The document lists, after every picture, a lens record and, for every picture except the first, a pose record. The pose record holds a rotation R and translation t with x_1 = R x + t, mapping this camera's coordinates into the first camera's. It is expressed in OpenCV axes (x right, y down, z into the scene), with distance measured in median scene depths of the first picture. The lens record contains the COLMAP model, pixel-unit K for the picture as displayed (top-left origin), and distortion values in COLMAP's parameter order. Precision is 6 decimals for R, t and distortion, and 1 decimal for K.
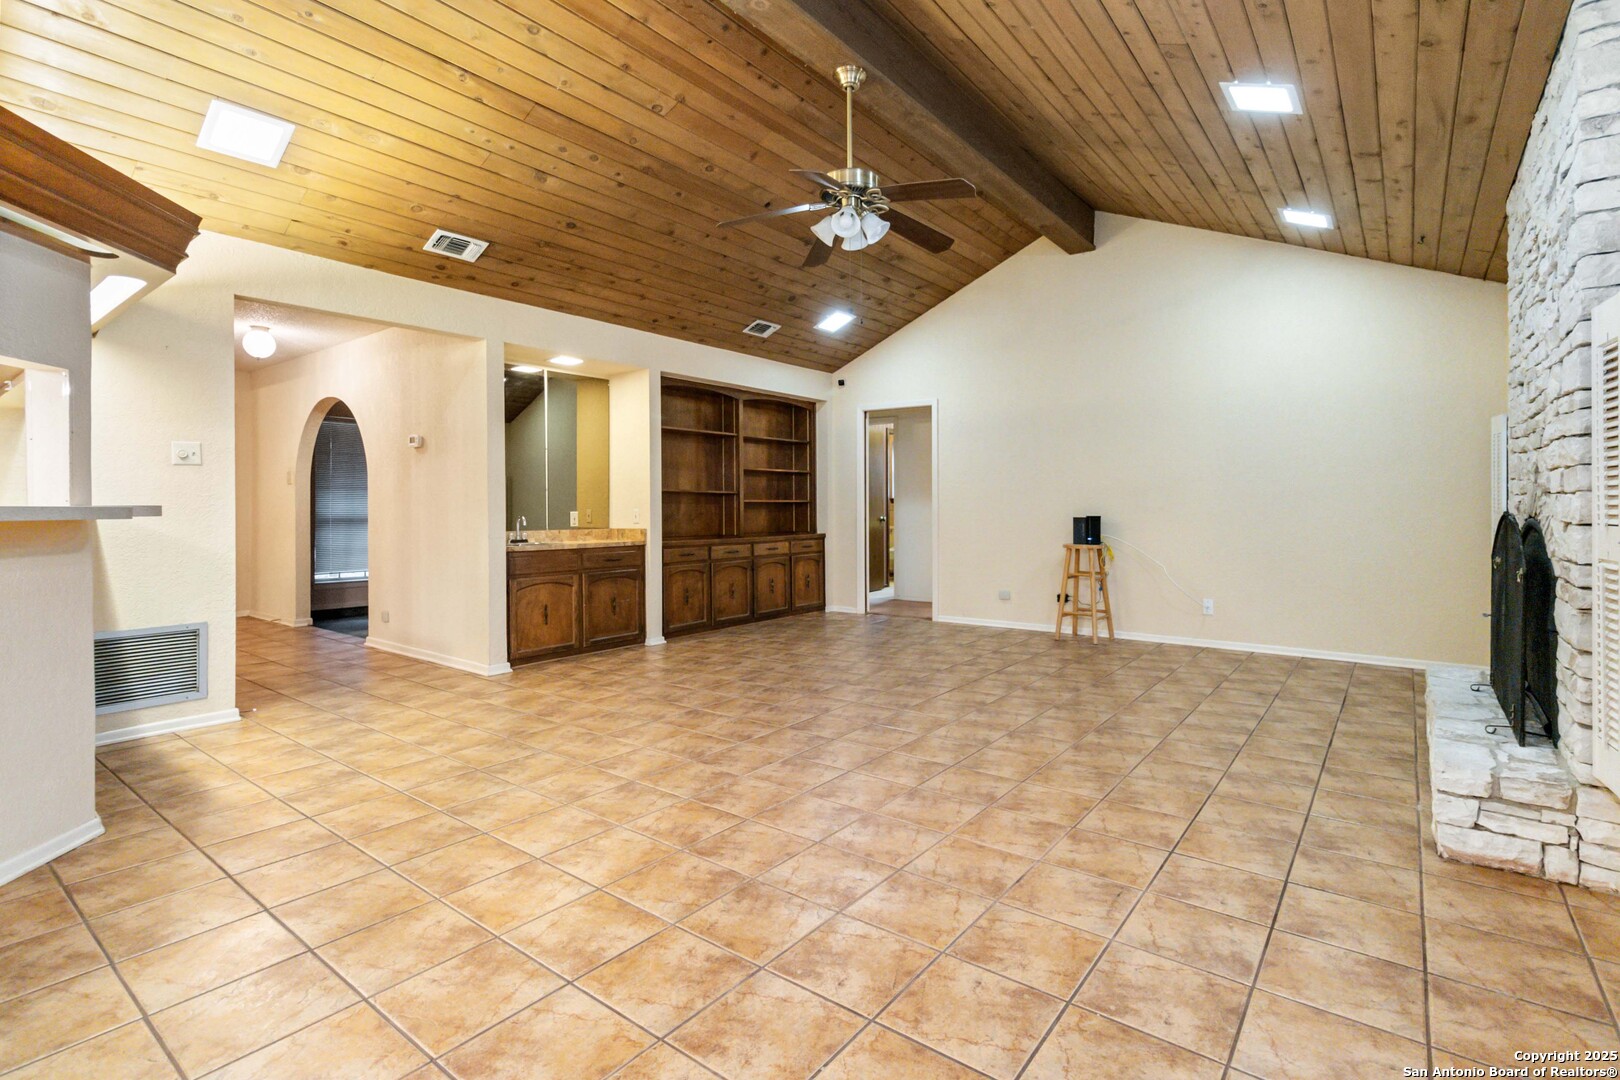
lens RADIAL K [[764.3, 0, 820.3], [0, 764.3, 507.3], [0, 0, 1]] dist [0.002480, 0.003234]
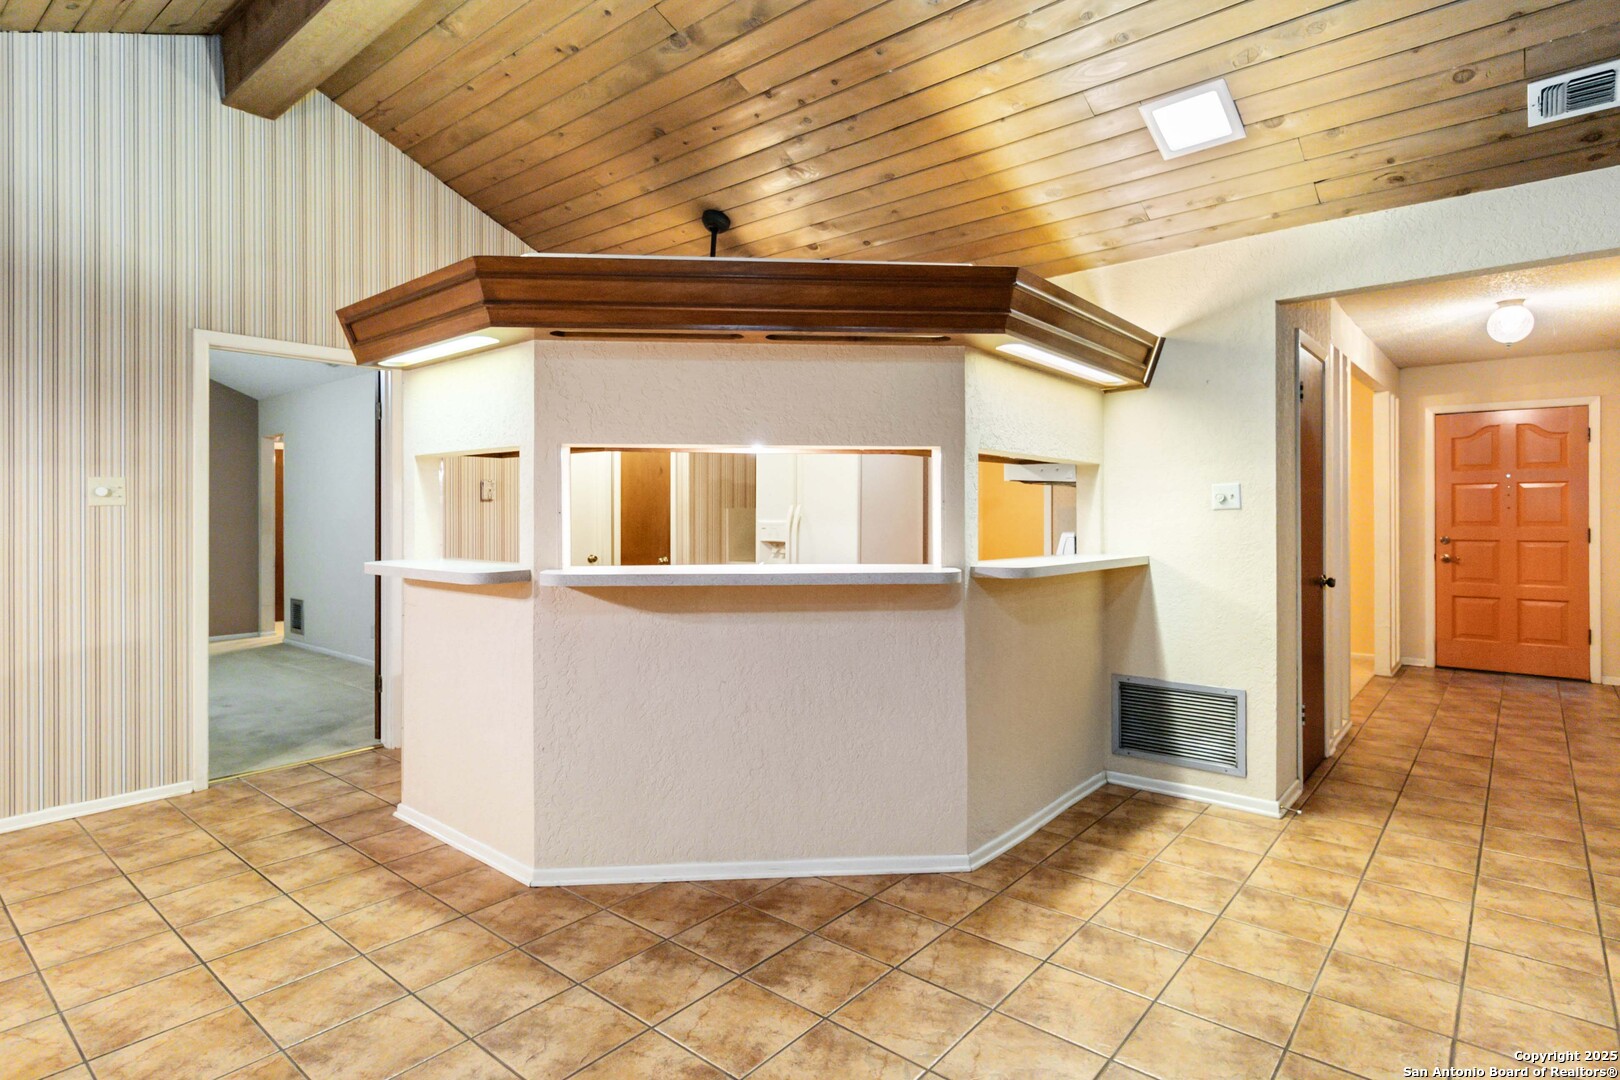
lens RADIAL K [[844.5, 0, 816.3], [0, 844.5, 514.2], [0, 0, 1]] dist [0.002998, 0.000080]
pose [[-0.043592, 0.005688, -0.999033, 0.109290], [0.004460, 0.999975, 0.005499, -0.035732], [0.999039, -0.004216, -0.043617, 0.355609]]
